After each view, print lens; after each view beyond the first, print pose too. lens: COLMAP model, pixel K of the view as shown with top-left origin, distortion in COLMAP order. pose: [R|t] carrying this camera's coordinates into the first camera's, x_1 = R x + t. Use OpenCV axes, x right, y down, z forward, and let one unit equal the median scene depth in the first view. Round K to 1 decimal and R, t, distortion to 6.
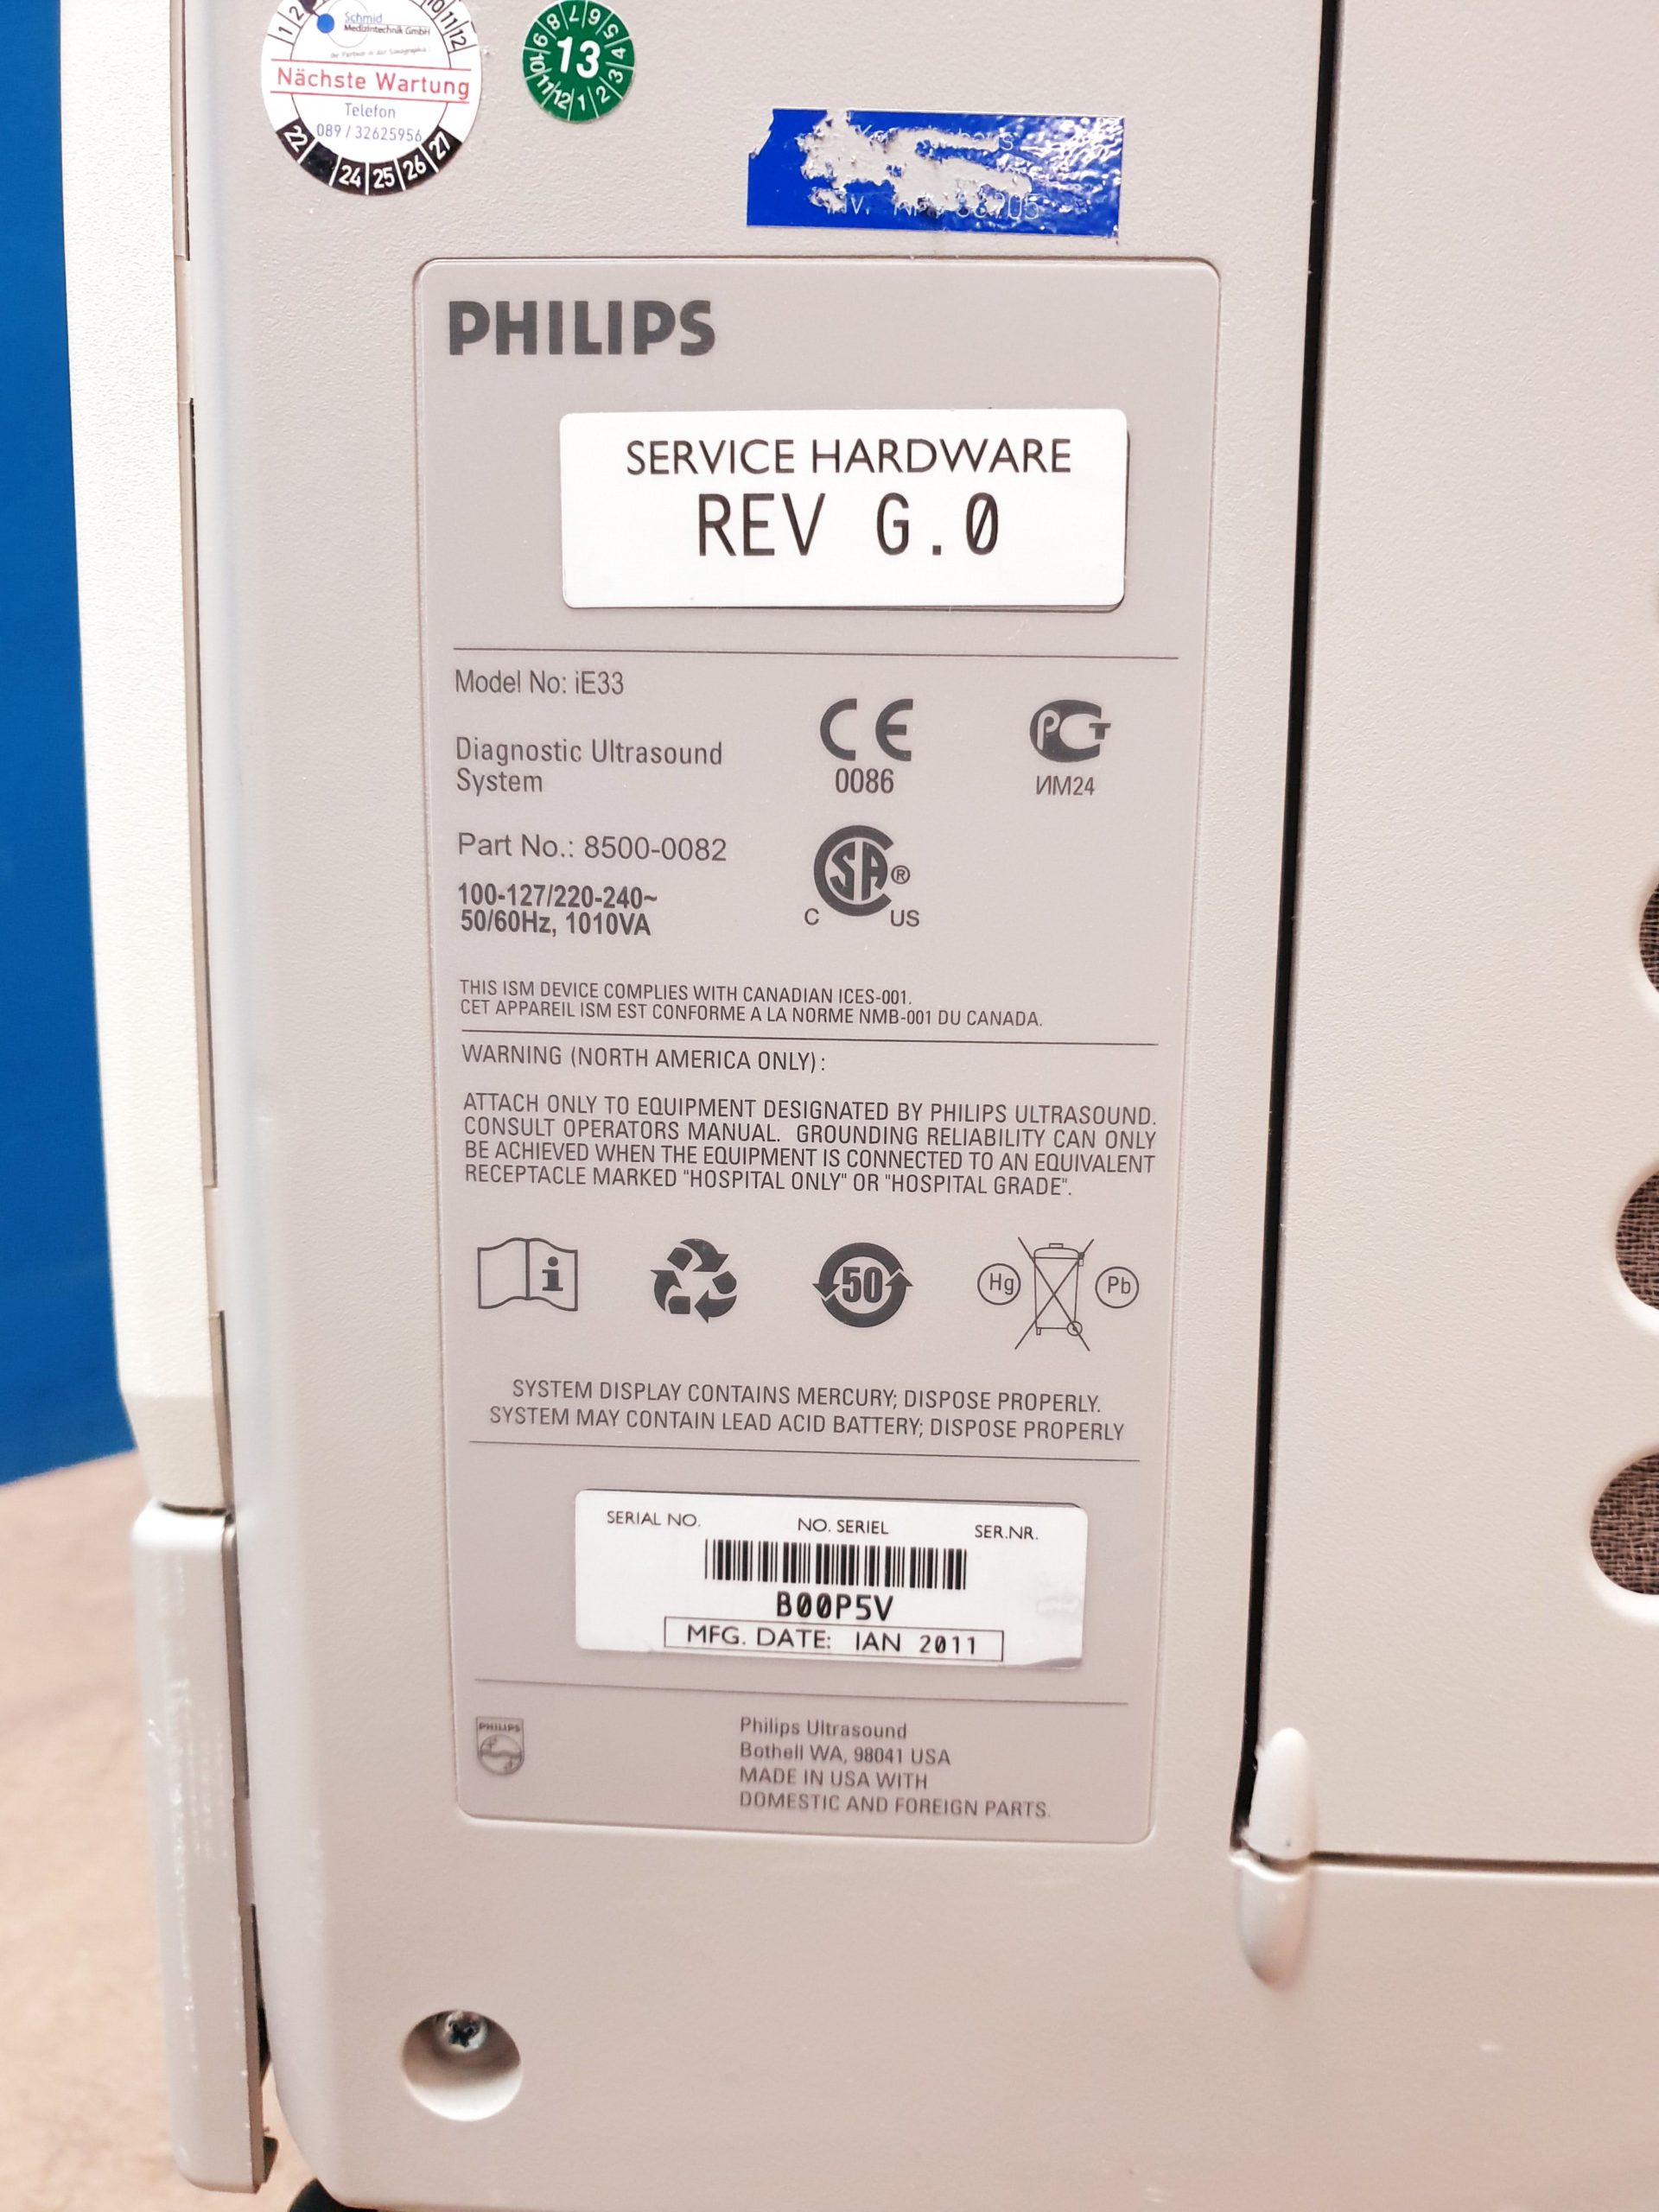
lens RADIAL K [[1759.9, 0, 837.3], [0, 1759.9, 1195.3], [0, 0, 1]] dist [-0.018997, 0.050512]
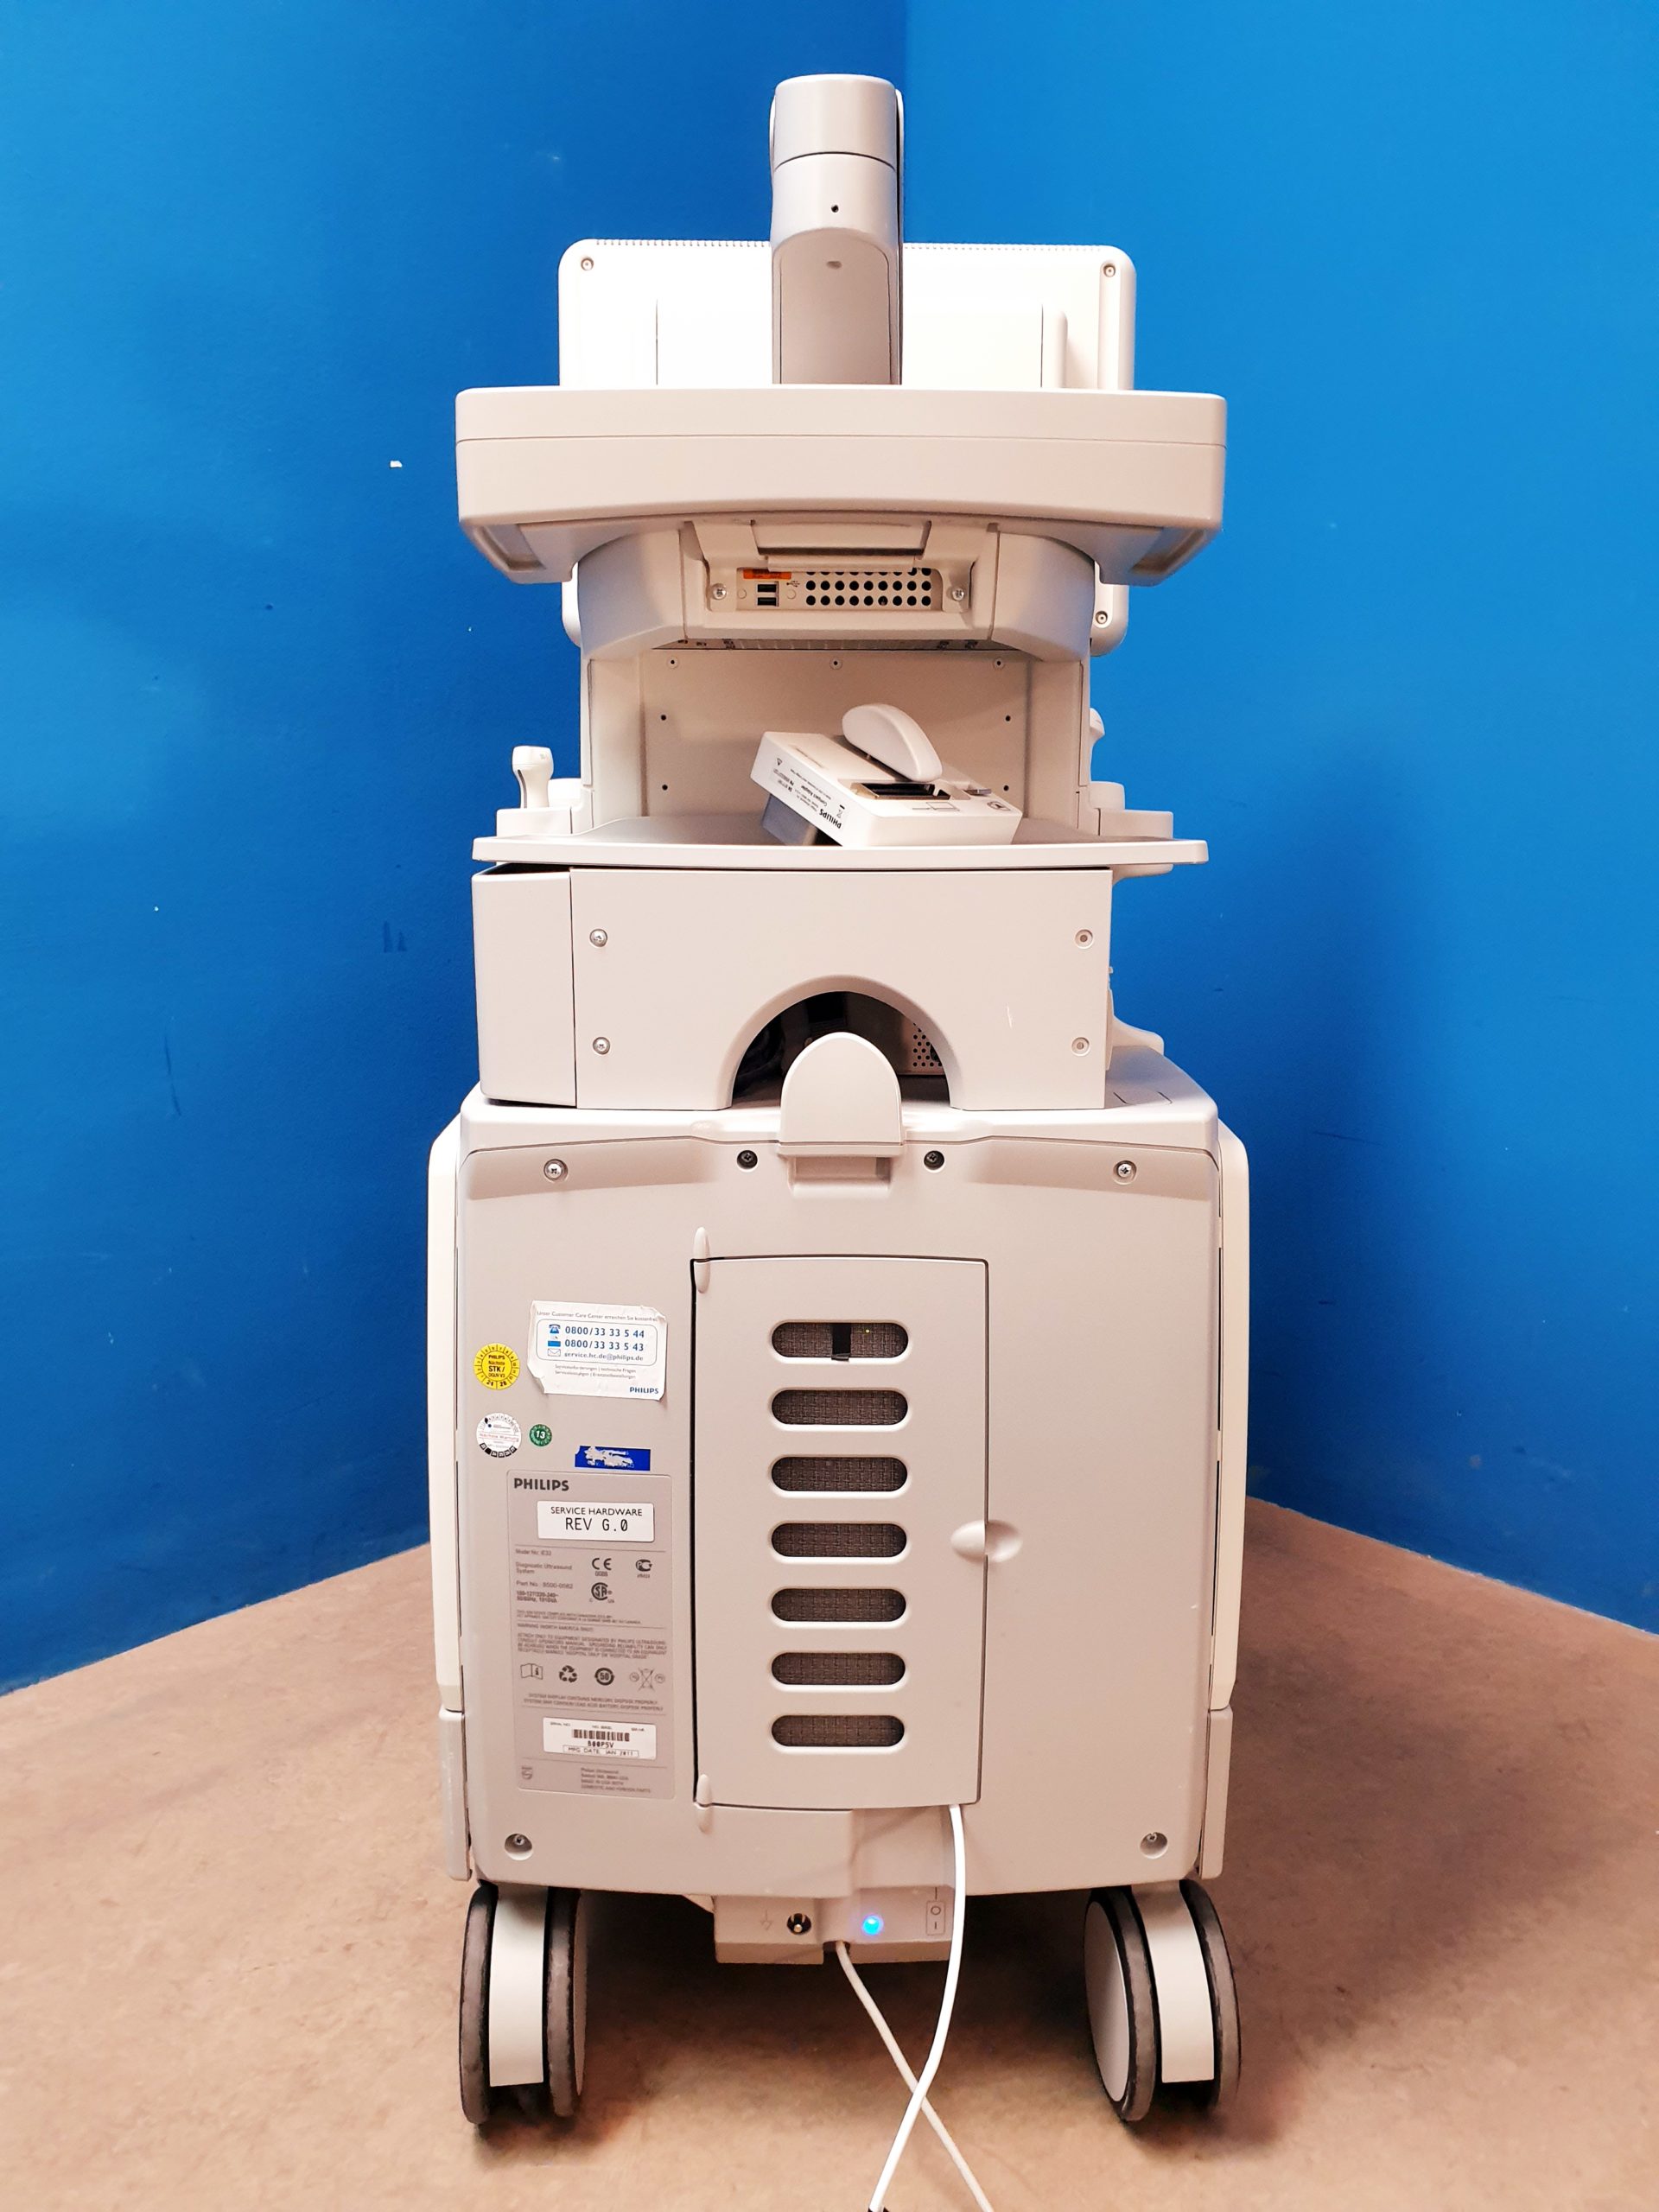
lens RADIAL K [[1759.9, 0, 839.4], [0, 1759.9, 1164.3], [0, 0, 1]] dist [-0.018997, 0.050512]
pose [[0.997753, 0.008206, -0.066493, 0.935734], [-0.007077, 0.999827, 0.017203, -1.389965], [0.066623, -0.016694, 0.997639, -3.560231]]
